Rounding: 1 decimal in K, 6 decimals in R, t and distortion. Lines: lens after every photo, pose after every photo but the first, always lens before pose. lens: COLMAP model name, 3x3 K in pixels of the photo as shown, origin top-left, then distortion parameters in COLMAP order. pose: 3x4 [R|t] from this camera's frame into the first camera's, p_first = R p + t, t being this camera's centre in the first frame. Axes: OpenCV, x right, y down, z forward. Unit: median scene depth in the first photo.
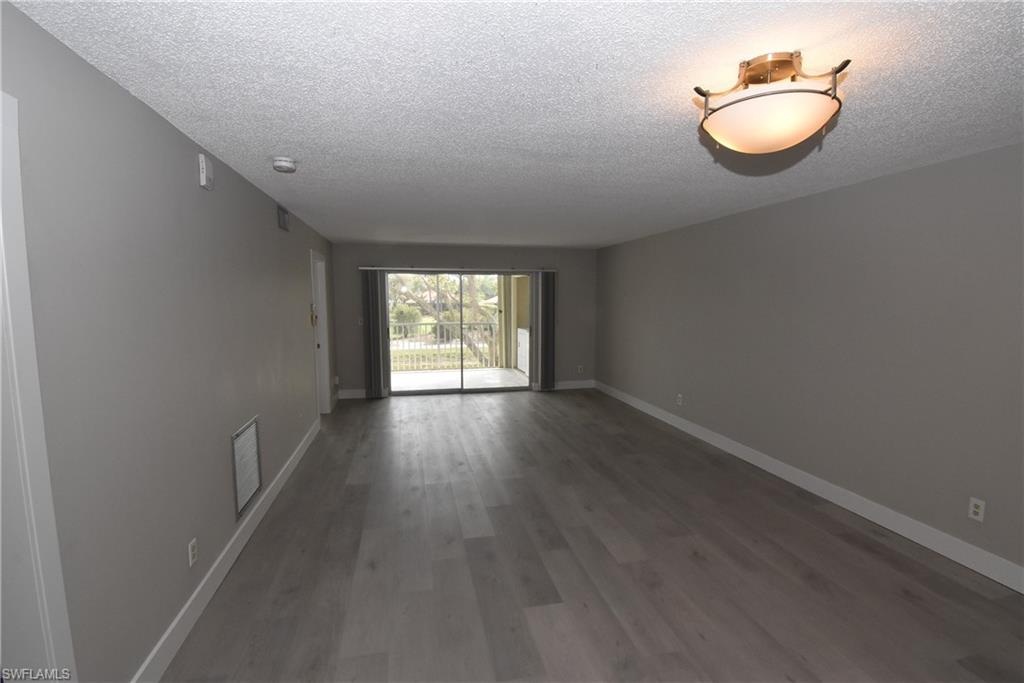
lens RADIAL K [[486.6, 0, 516.5], [0, 486.6, 343.8], [0, 0, 1]] dist [-0.018897, -0.000195]
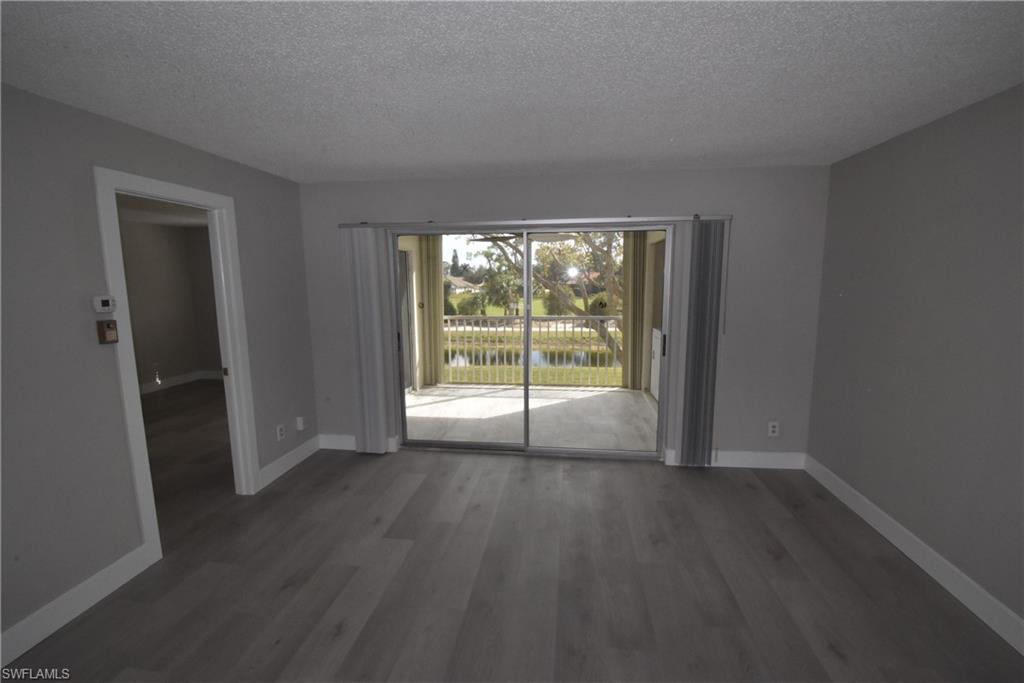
lens RADIAL K [[459.6, 0, 507.9], [0, 459.6, 346.8], [0, 0, 1]] dist [-0.014033, -0.011325]
pose [[0.937676, 0.042179, -0.344942, 0.042203], [-0.023898, 0.998083, 0.057081, -0.047784], [0.346689, -0.045280, 0.936887, 0.521322]]
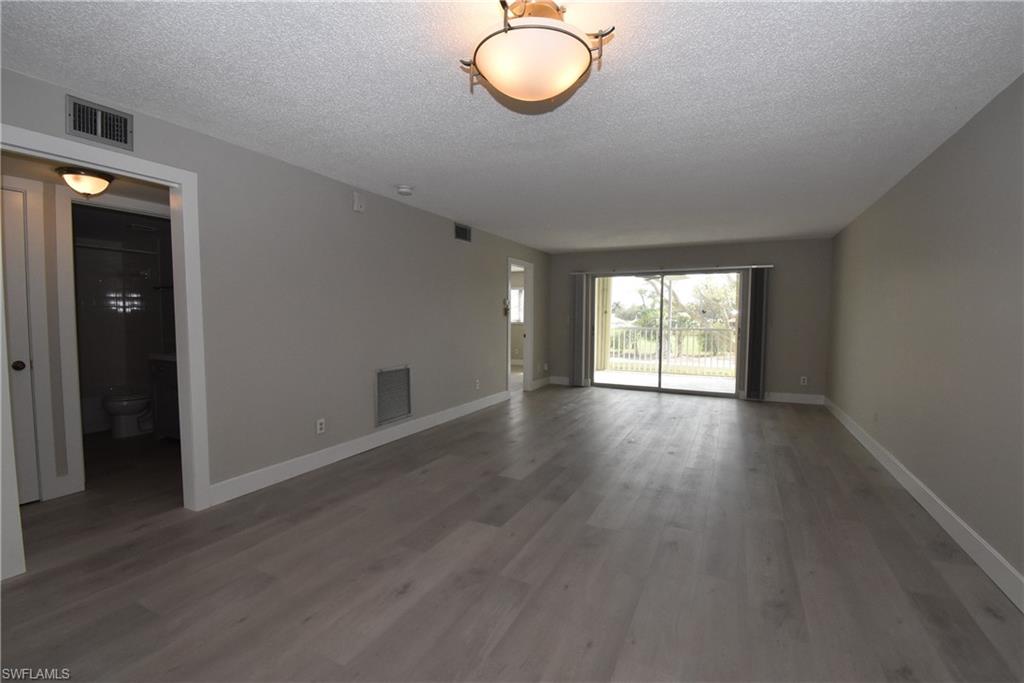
lens RADIAL K [[459.6, 0, 495.5], [0, 459.6, 339.7], [0, 0, 1]] dist [-0.014033, -0.011325]
pose [[0.762656, 0.041308, -0.645484, 0.243067], [-0.071062, 0.997269, -0.020141, 0.036614], [0.642889, 0.061230, 0.763508, 0.044393]]
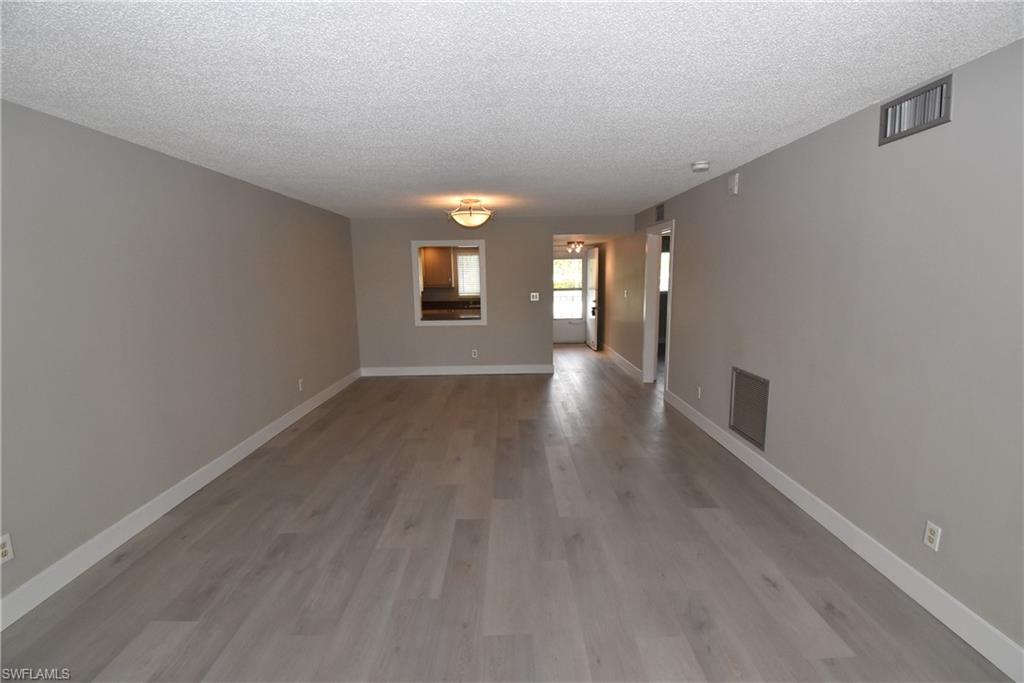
lens RADIAL K [[459.6, 0, 509.7], [0, 459.6, 346.4], [0, 0, 1]] dist [-0.014033, -0.011325]
pose [[-0.977182, -0.019017, 0.211549, -0.086342], [0.034312, 0.968769, 0.245580, -0.078562], [-0.209613, 0.247235, -0.946011, 0.869754]]
